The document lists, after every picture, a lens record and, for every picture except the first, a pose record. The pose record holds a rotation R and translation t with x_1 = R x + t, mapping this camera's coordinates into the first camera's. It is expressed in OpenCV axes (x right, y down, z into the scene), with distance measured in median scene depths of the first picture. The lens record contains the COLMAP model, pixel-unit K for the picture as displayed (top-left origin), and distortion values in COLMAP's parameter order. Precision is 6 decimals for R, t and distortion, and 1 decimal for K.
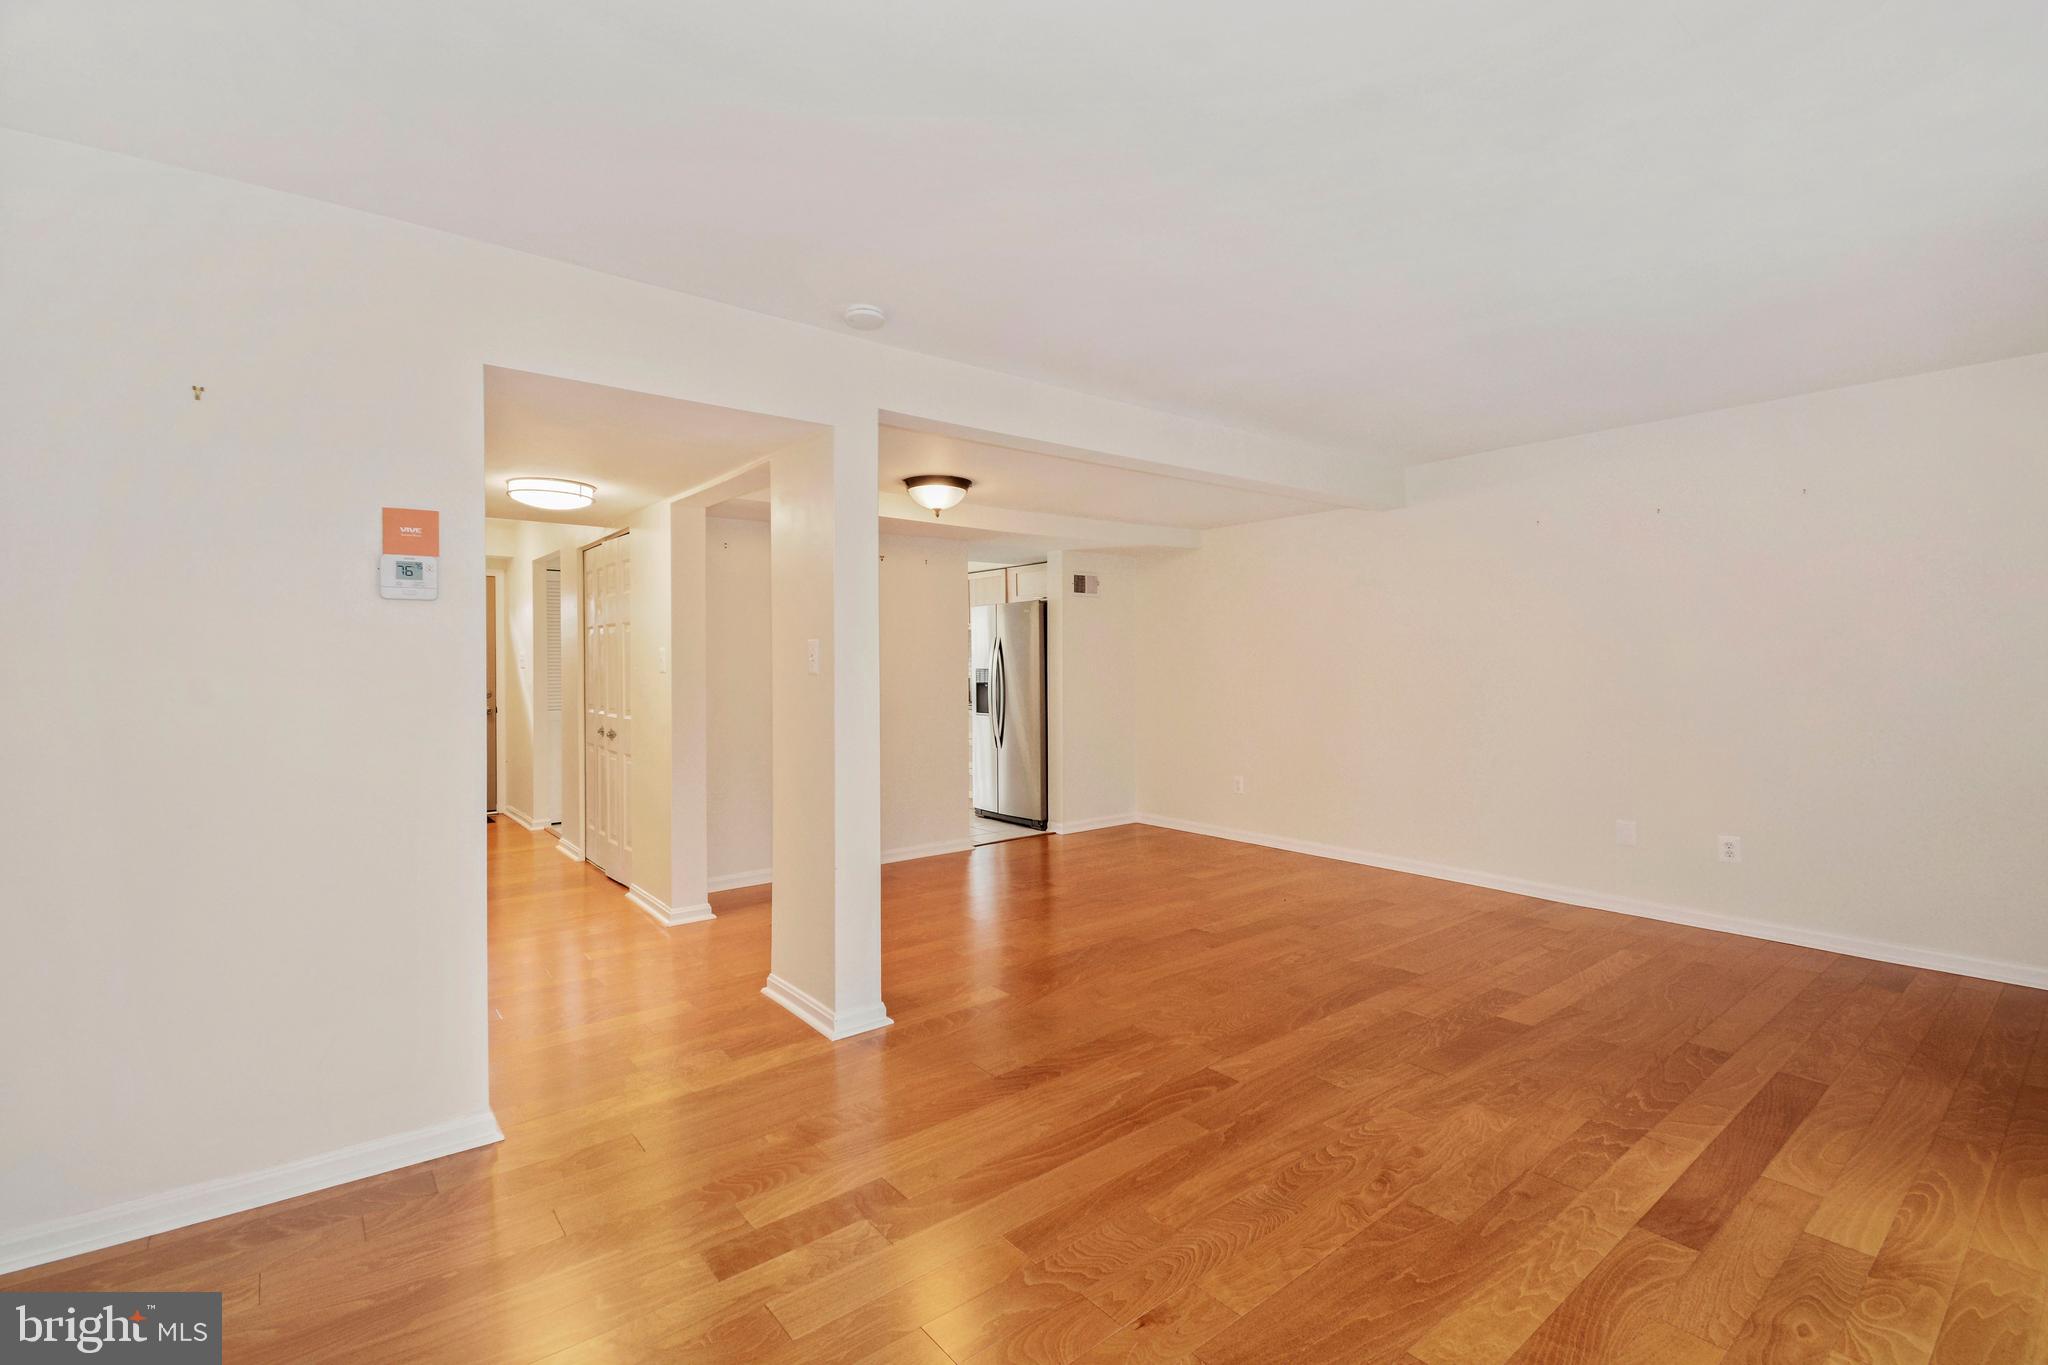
lens RADIAL K [[929.5, 0, 1028.7], [0, 929.5, 684.0], [0, 0, 1]] dist [0.012252, -0.007058]
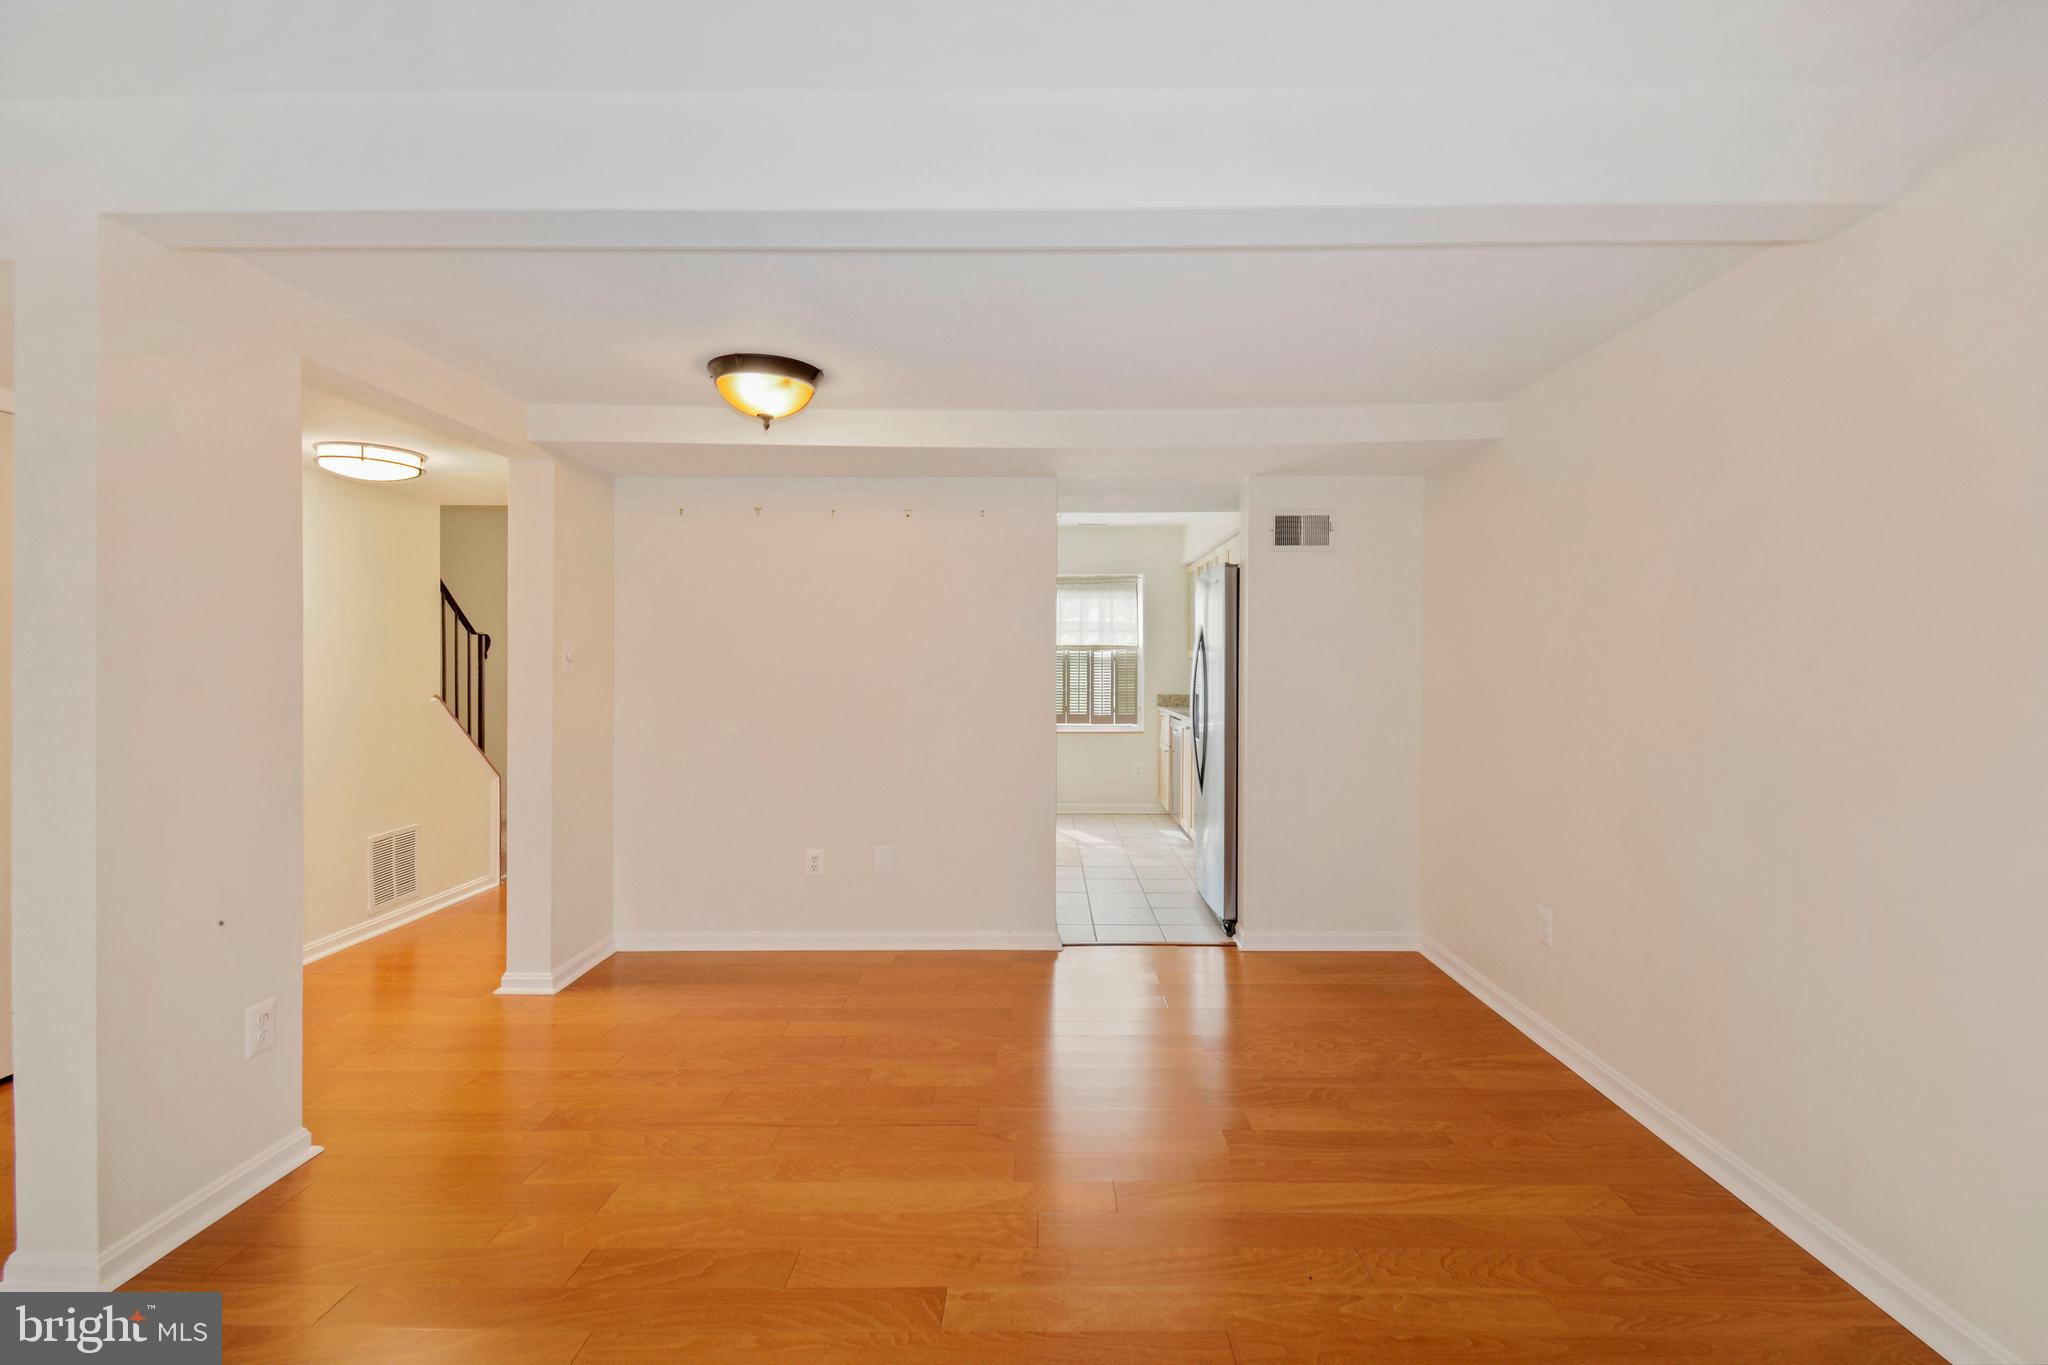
lens RADIAL K [[929.5, 0, 1055.5], [0, 929.5, 662.4], [0, 0, 1]] dist [0.012252, -0.007058]
pose [[0.766458, -0.010714, -0.642206, 0.512995], [-0.011683, 0.999463, -0.030618, -0.006760], [0.642189, 0.030971, 0.765921, 0.733423]]
